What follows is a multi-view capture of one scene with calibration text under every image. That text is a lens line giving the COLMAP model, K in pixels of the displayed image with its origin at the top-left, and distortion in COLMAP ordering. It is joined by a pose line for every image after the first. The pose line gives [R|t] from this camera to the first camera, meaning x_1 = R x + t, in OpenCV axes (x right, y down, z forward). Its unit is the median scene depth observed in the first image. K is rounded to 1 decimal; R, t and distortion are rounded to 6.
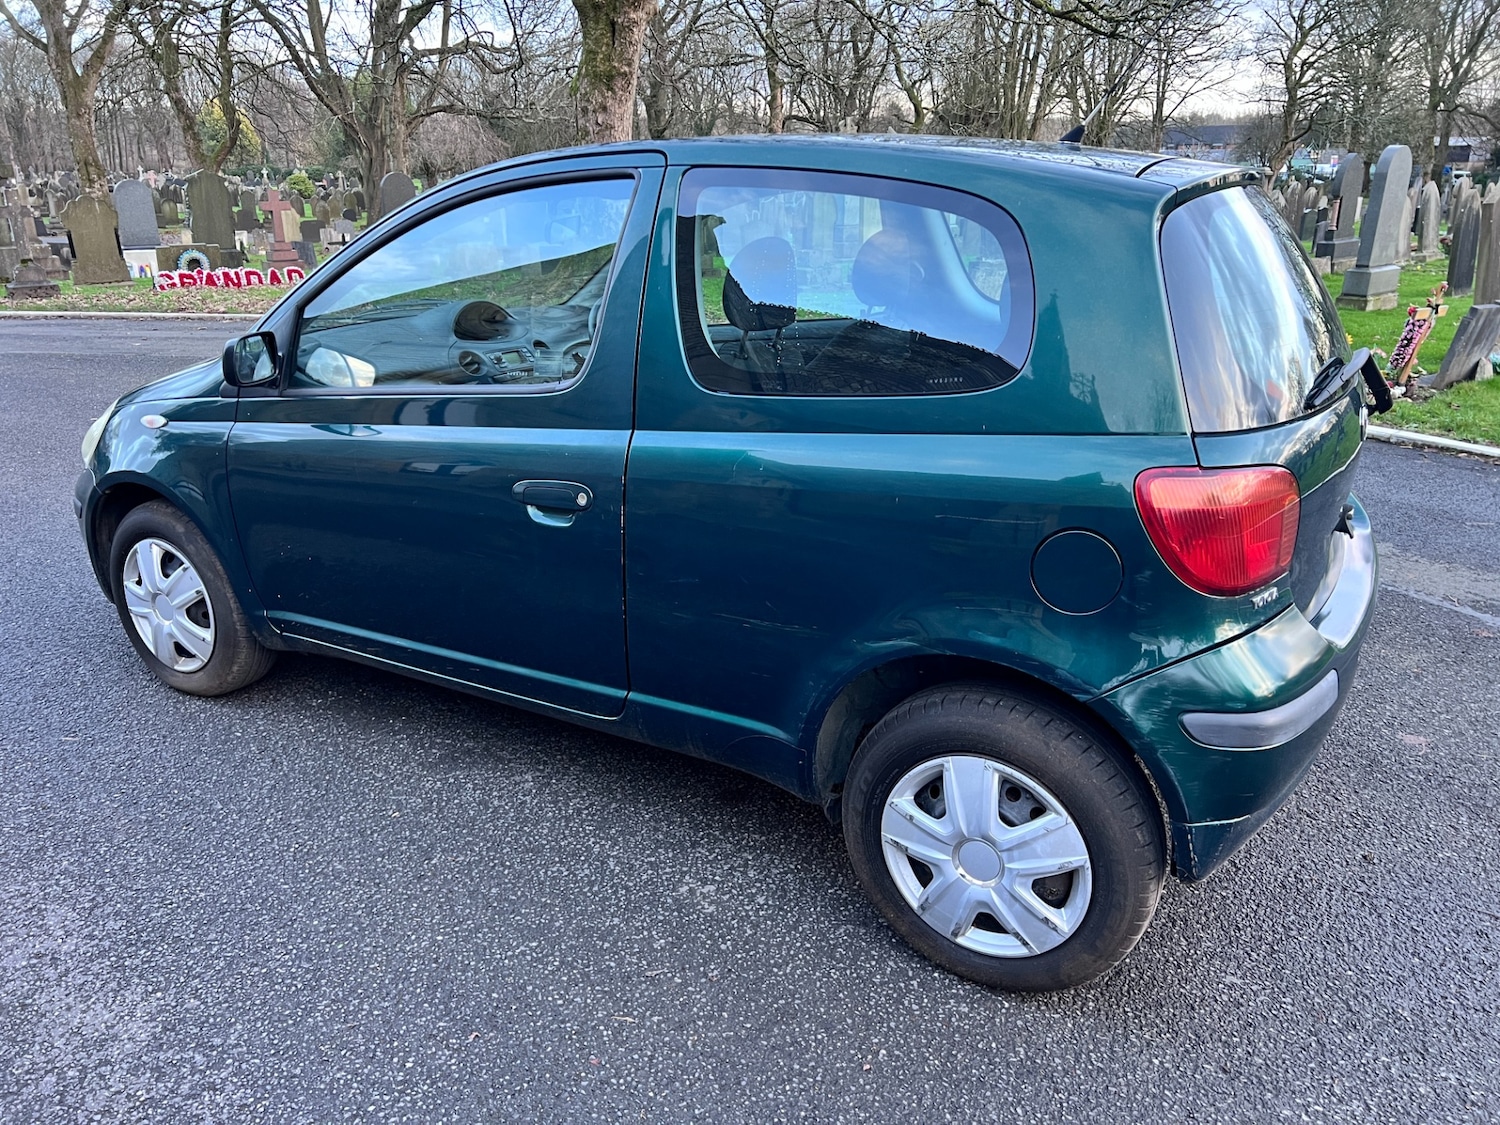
lens RADIAL K [[1126.9, 0, 738.2], [0, 1126.9, 561.8], [0, 0, 1]] dist [0.046477, -0.047865]
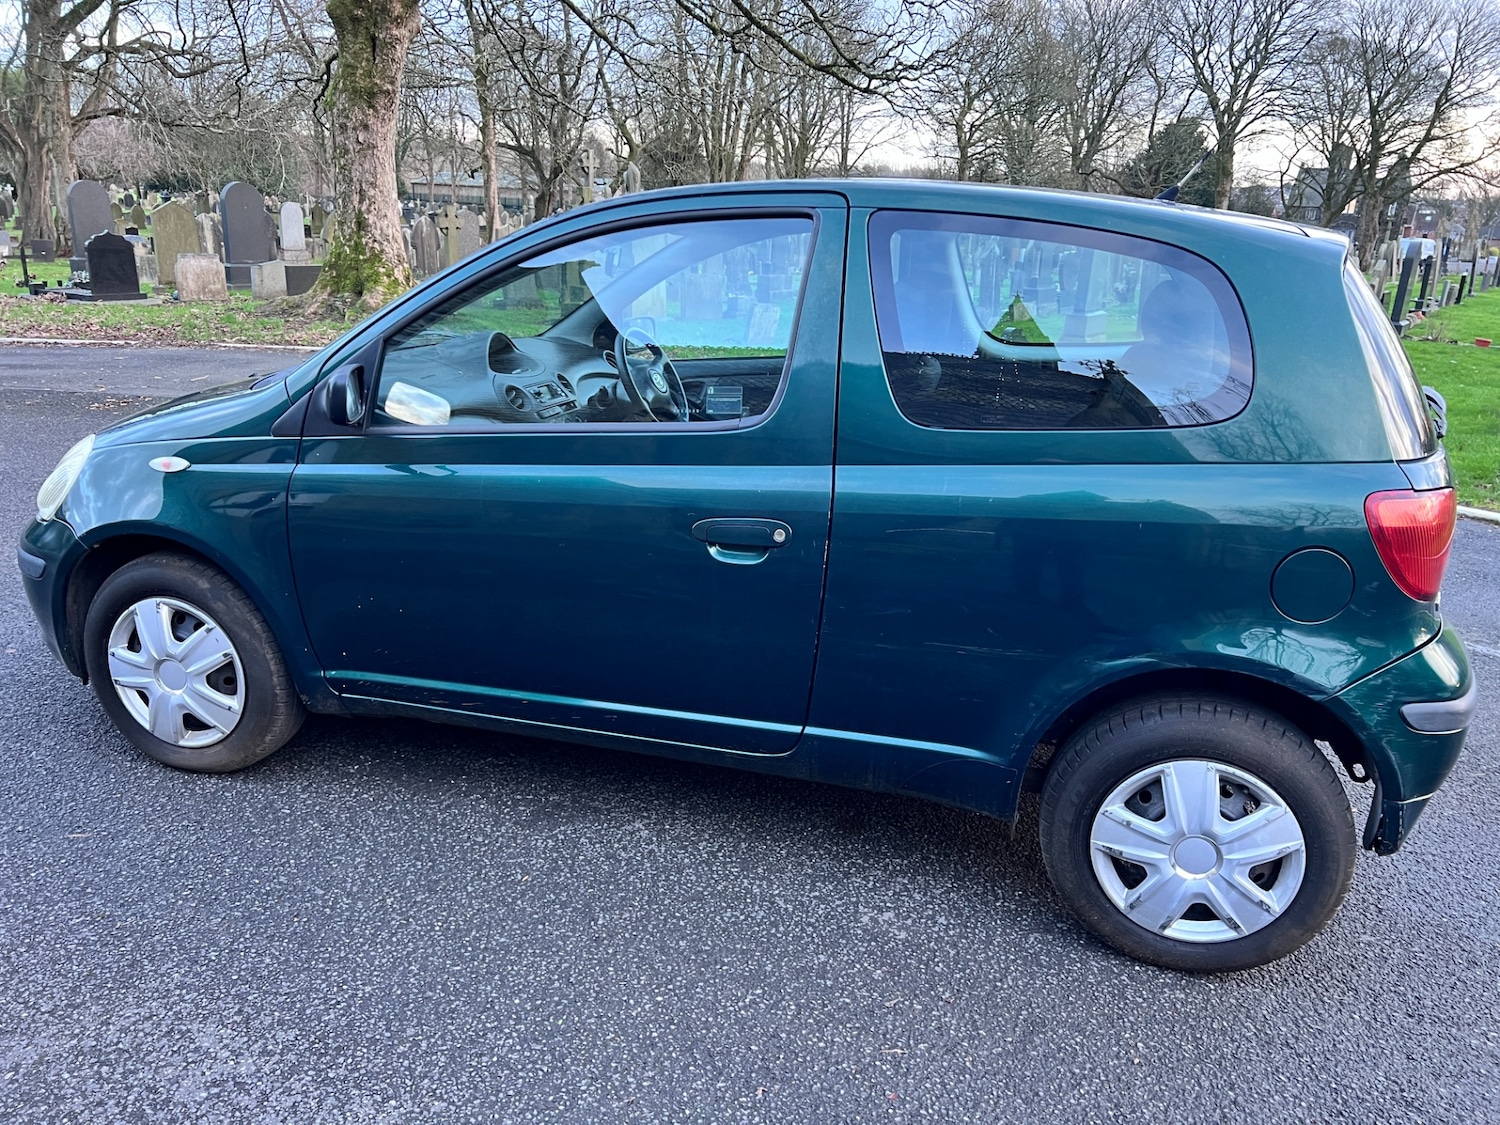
lens RADIAL K [[1126.9, 0, 753.9], [0, 1126.9, 565.8], [0, 0, 1]] dist [0.046477, -0.047865]
pose [[0.963878, -0.038941, 0.263483, -0.316631], [0.044858, 0.998857, -0.016476, -0.010233], [-0.262540, 0.027701, 0.964523, 0.035119]]
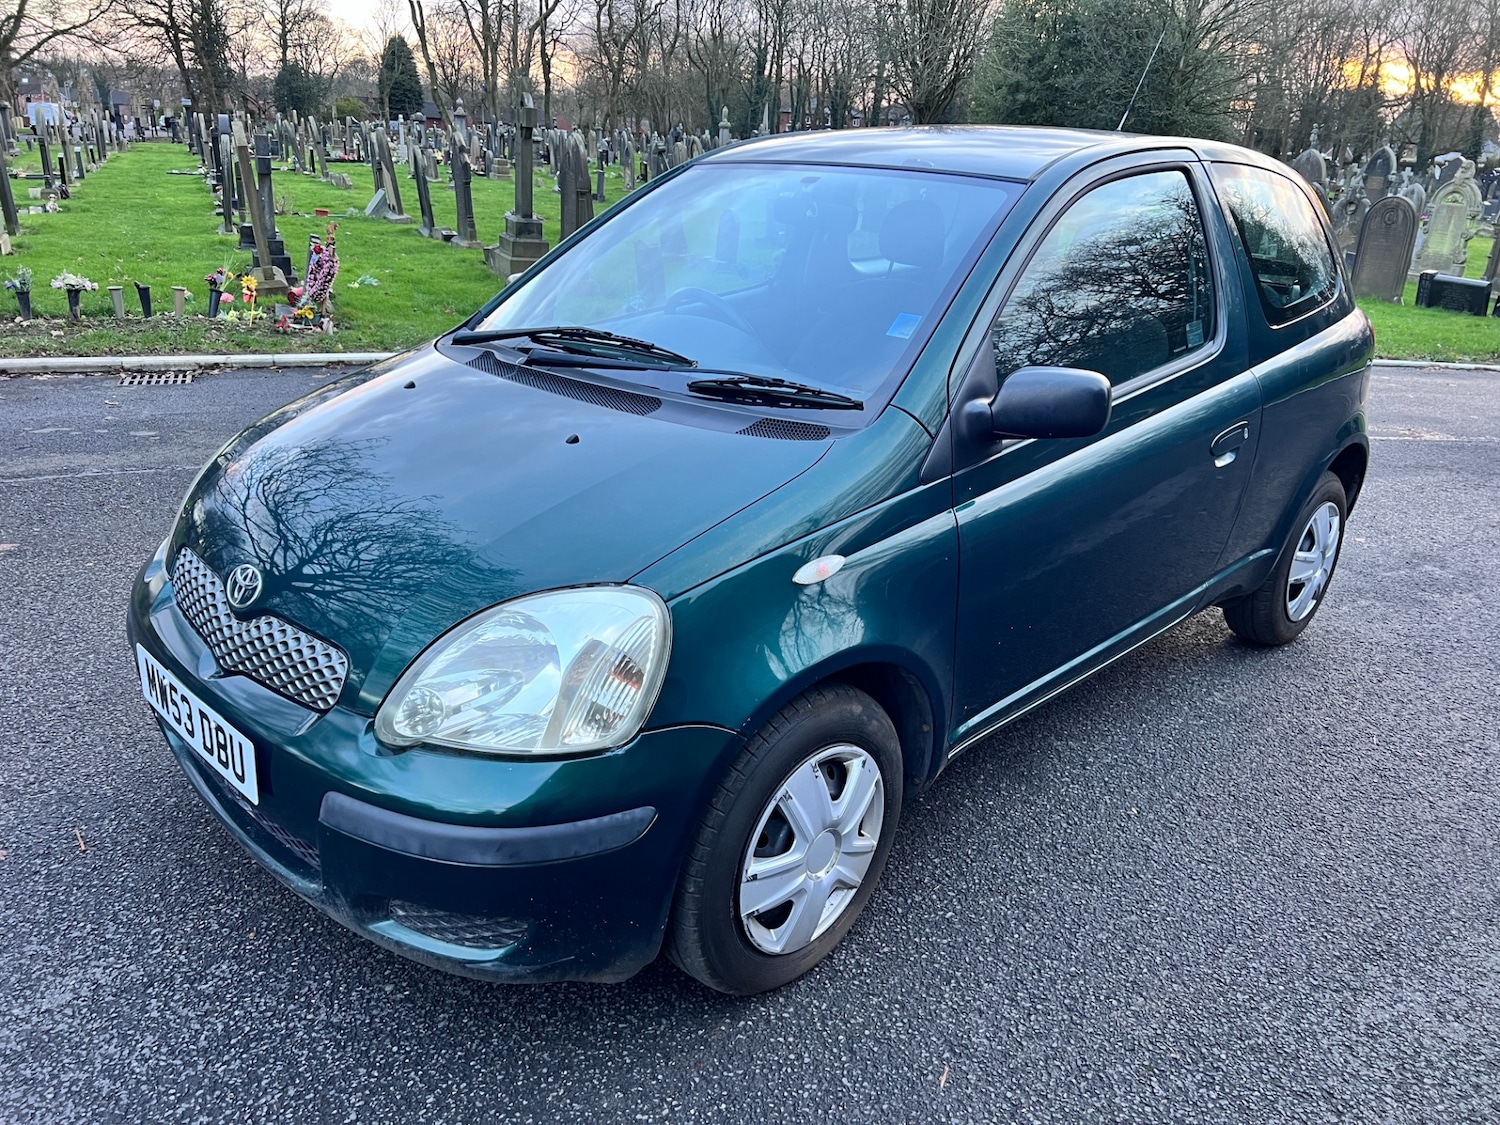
lens RADIAL K [[1126.9, 0, 743.6], [0, 1126.9, 562.2], [0, 0, 1]] dist [0.046477, -0.047865]
pose [[0.241617, -0.329271, 0.912799, -1.094429], [0.273210, 0.925699, 0.261605, -0.301694], [-0.931116, 0.186178, 0.313624, 0.857206]]
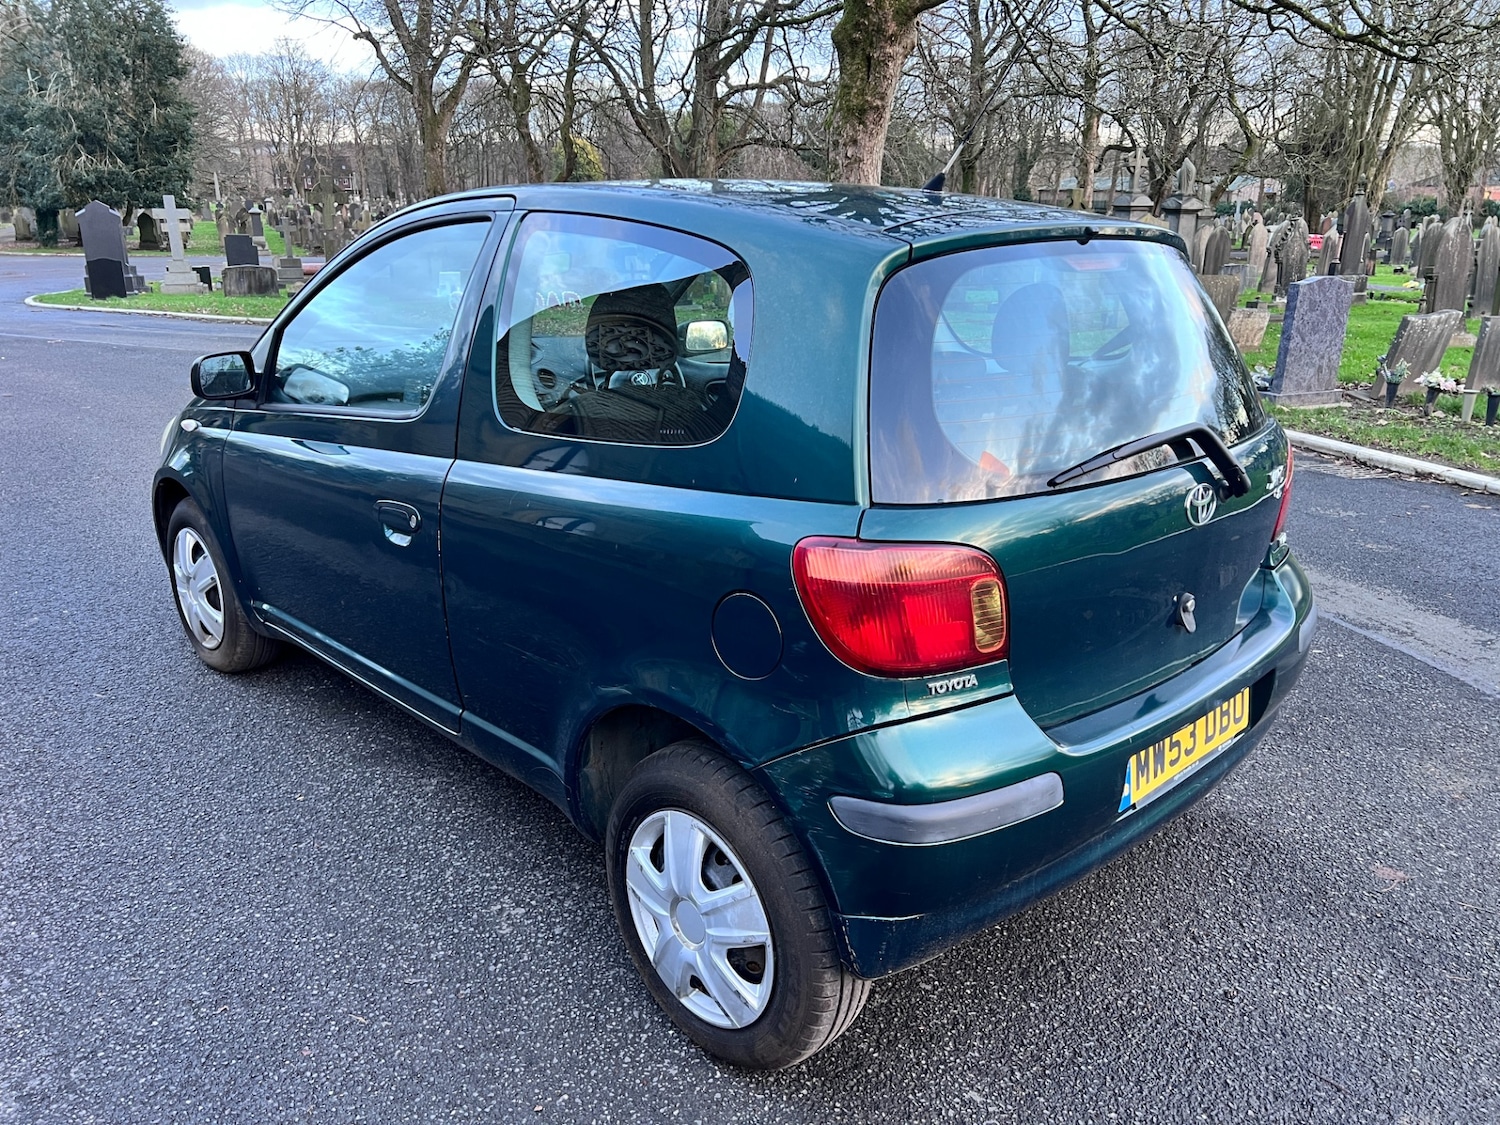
lens RADIAL K [[1126.9, 0, 753.0], [0, 1126.9, 567.2], [0, 0, 1]] dist [0.046477, -0.047865]
pose [[0.966944, 0.087301, -0.239579, 0.317147], [-0.091857, 0.995741, -0.007893, -0.025362], [0.237869, 0.029640, 0.970845, 0.037064]]
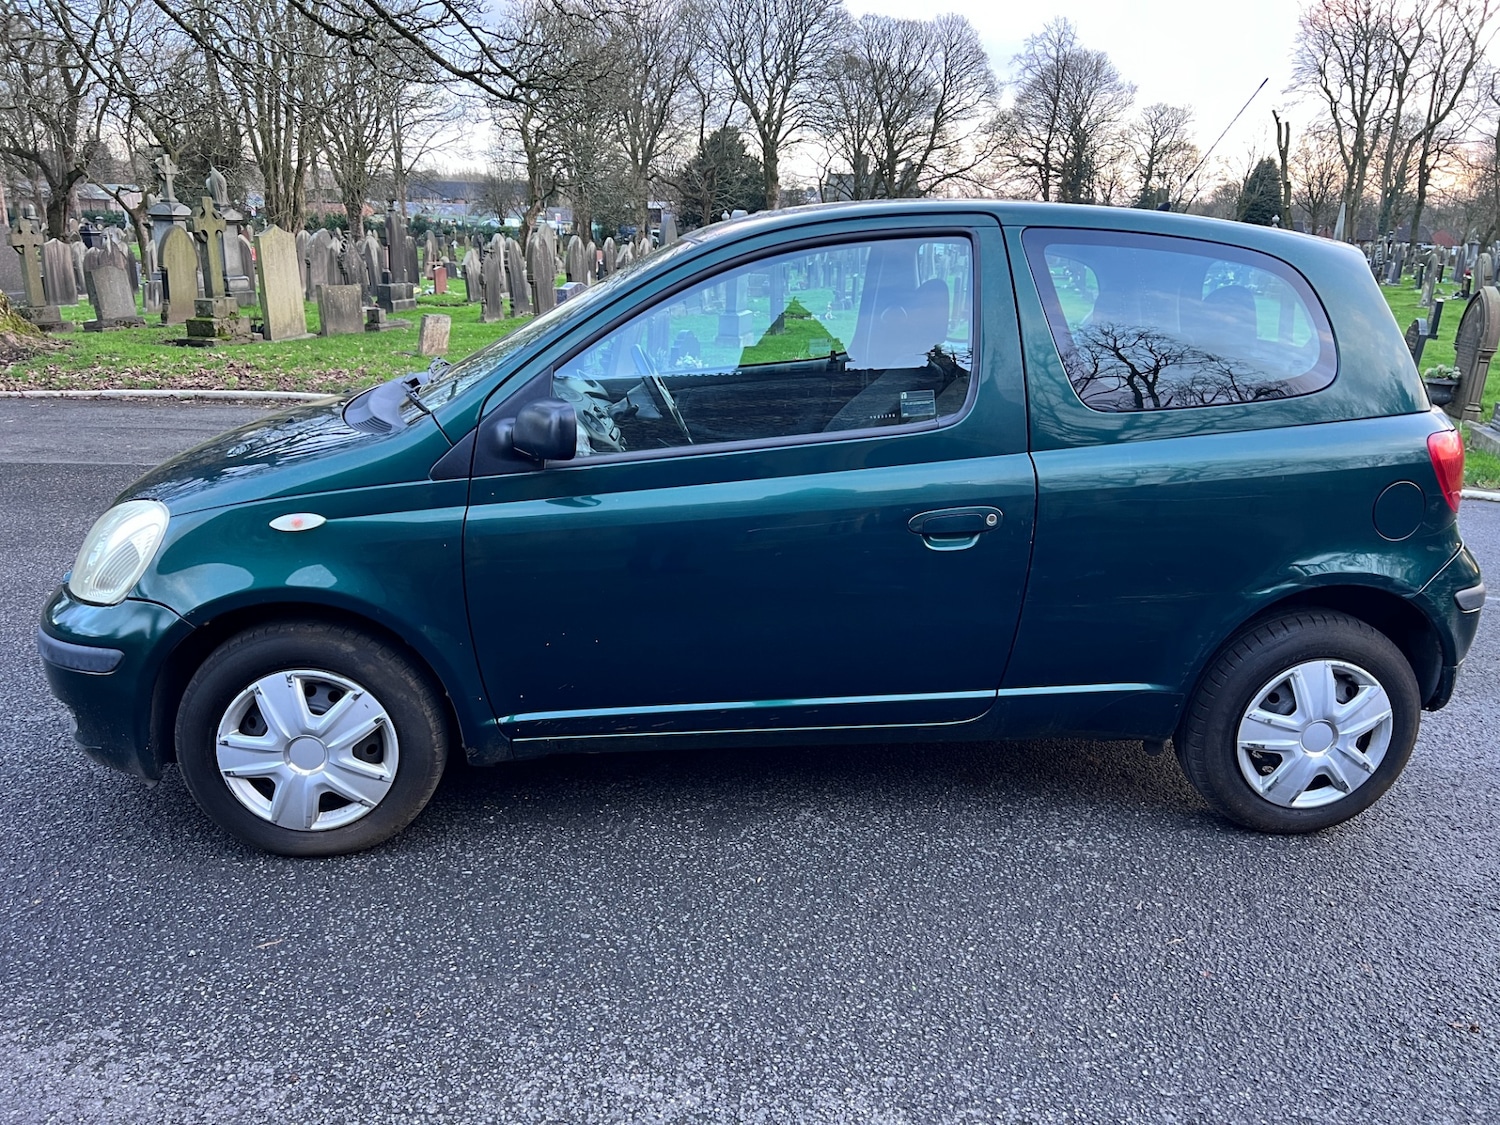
lens RADIAL K [[1126.9, 0, 750.5], [0, 1126.9, 562.8], [0, 0, 1]] dist [0.046477, -0.047865]
pose [[0.804414, -0.148442, 0.575225, -0.730708], [0.170574, 0.985220, 0.015709, -0.053848], [-0.569054, 0.085482, 0.817845, 0.169551]]
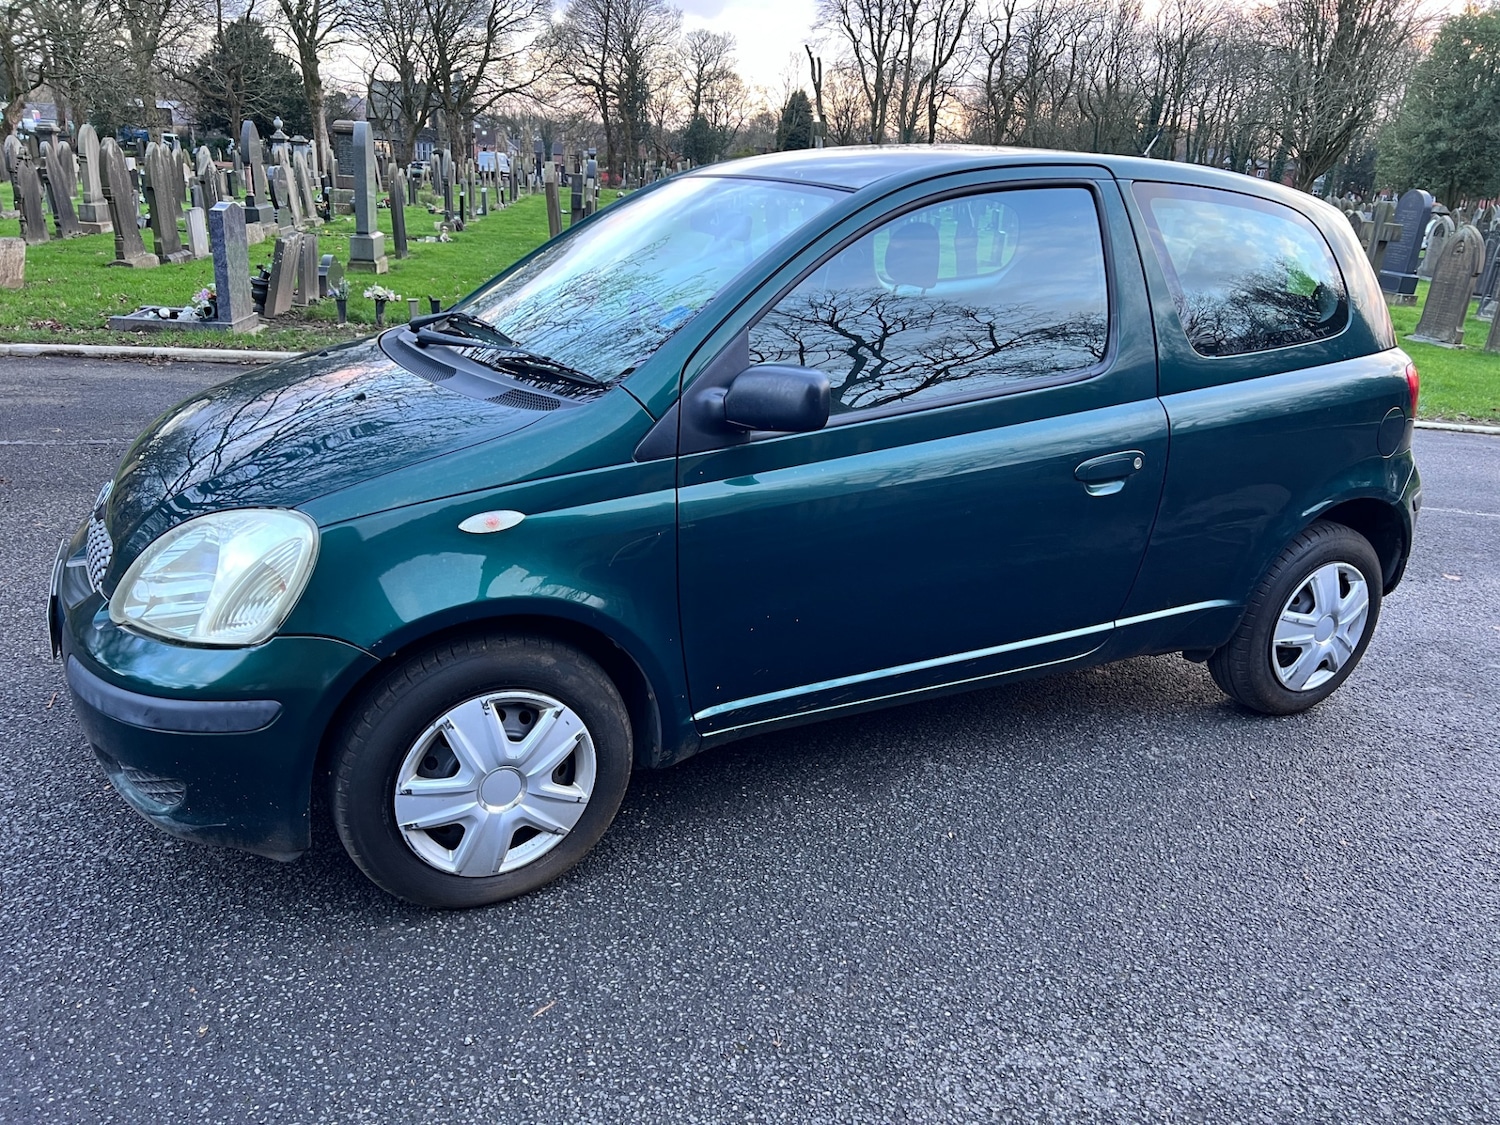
lens RADIAL K [[1126.9, 0, 761.9], [0, 1126.9, 564.8], [0, 0, 1]] dist [0.046477, -0.047865]
pose [[0.523056, -0.253816, 0.813628, -0.996929], [0.225258, 0.961851, 0.155244, -0.168900], [-0.821992, 0.102075, 0.560276, 0.499662]]
